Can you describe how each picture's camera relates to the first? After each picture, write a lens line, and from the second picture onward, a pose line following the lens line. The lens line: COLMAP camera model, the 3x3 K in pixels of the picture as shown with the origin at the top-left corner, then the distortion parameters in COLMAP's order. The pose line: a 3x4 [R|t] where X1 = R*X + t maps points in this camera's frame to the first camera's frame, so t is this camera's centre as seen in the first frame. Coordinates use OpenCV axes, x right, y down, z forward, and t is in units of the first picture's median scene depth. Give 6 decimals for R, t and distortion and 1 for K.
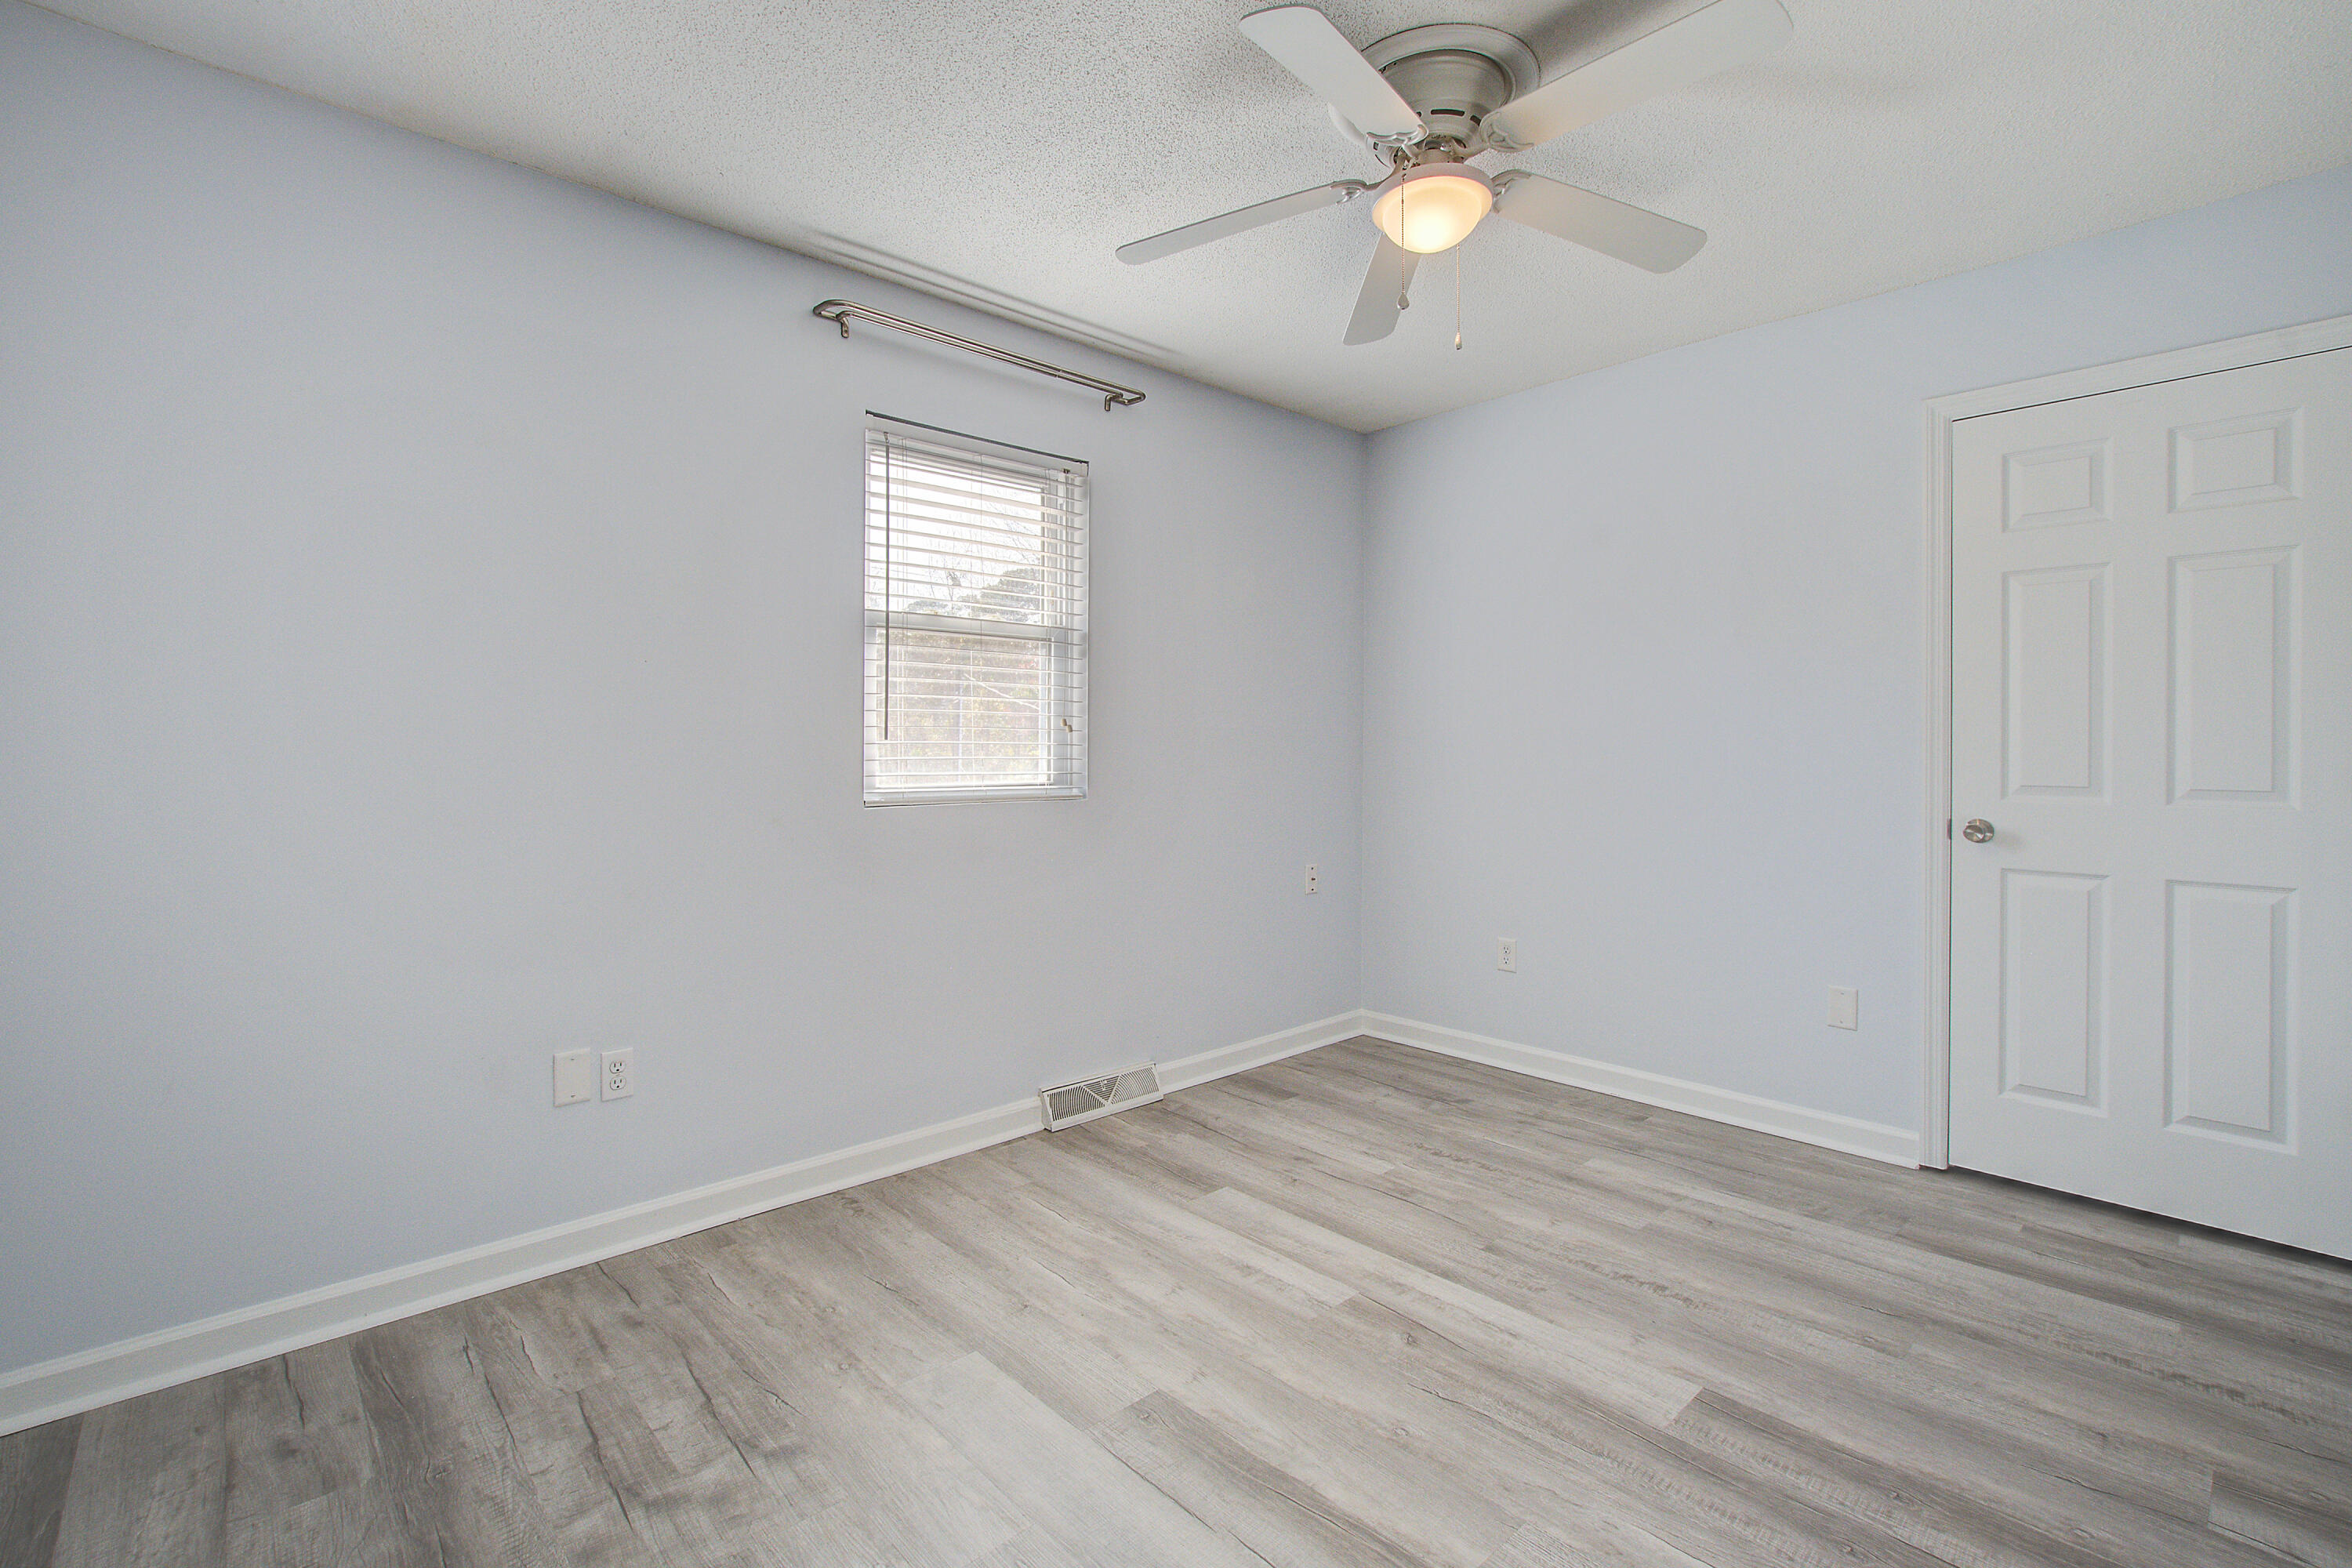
lens RADIAL K [[1036.4, 0, 1176.0], [0, 1036.4, 784.0], [0, 0, 1]] dist [-0.017479, -0.000099]
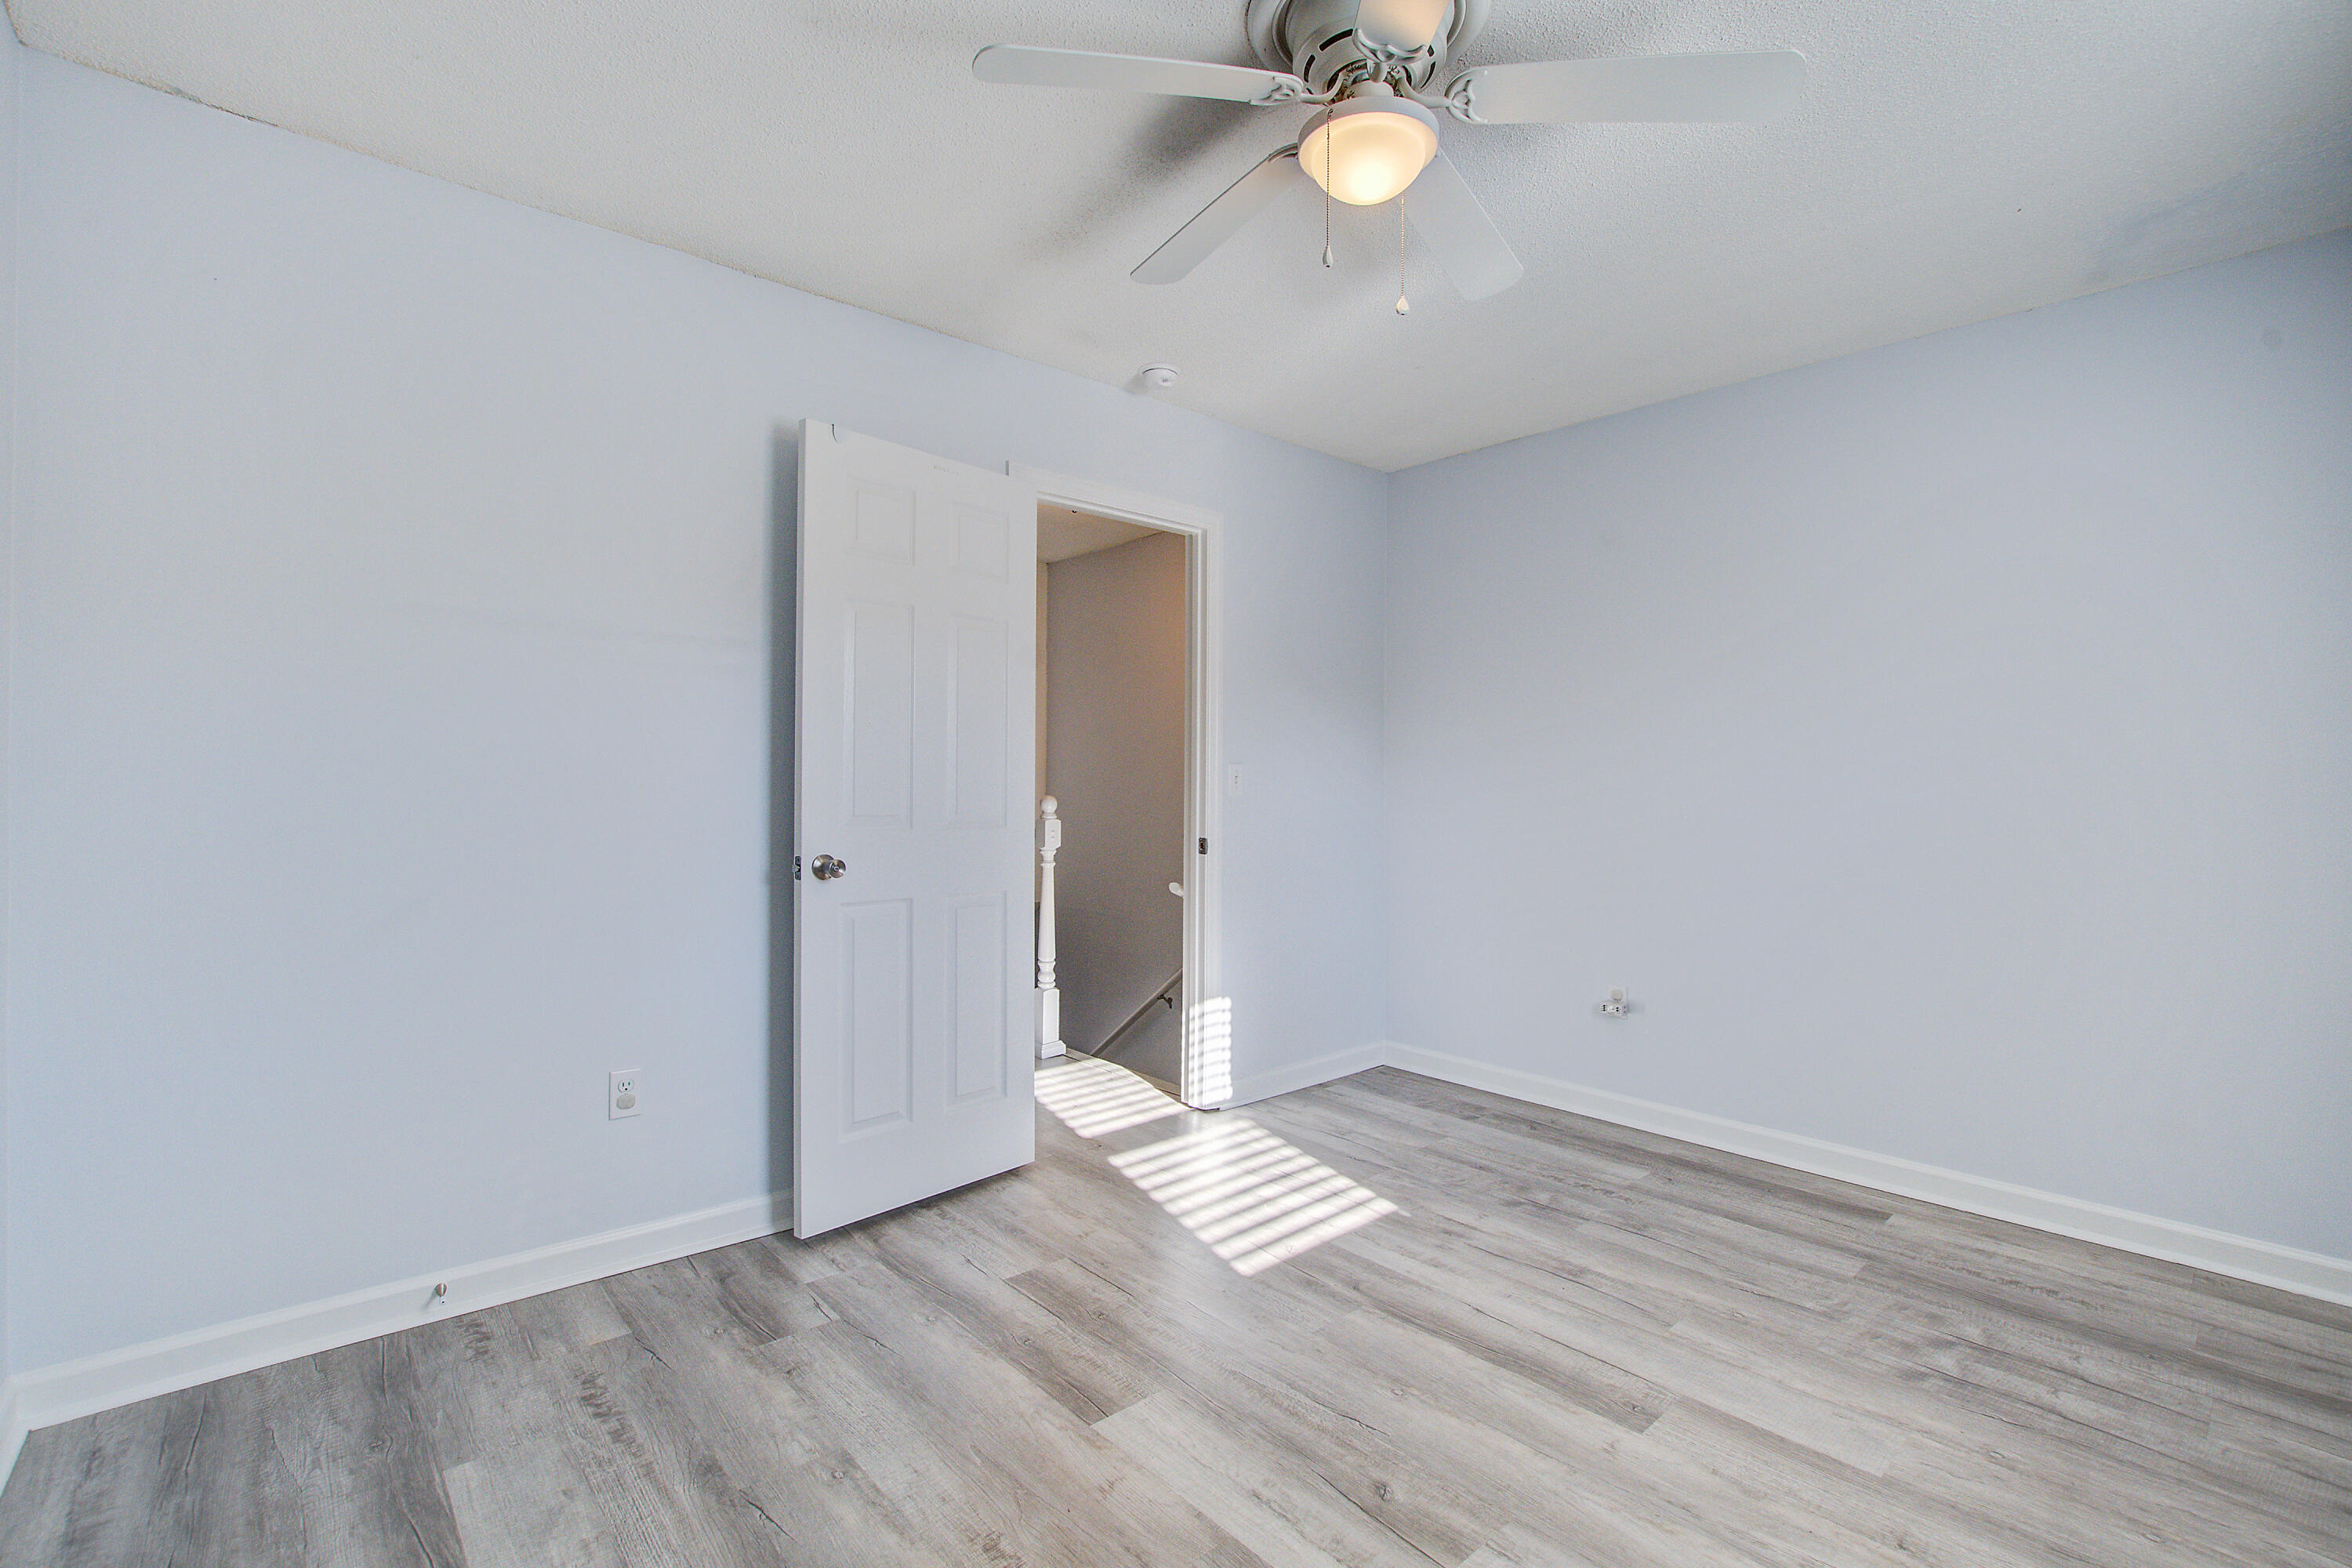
lens RADIAL K [[1036.4, 0, 1176.0], [0, 1036.4, 784.0], [0, 0, 1]] dist [-0.017479, -0.000099]
pose [[-0.999658, -0.006357, 0.025356, 0.416762], [-0.005490, 0.999403, 0.034115, -0.069070], [-0.025558, 0.033964, -0.999096, 2.007996]]
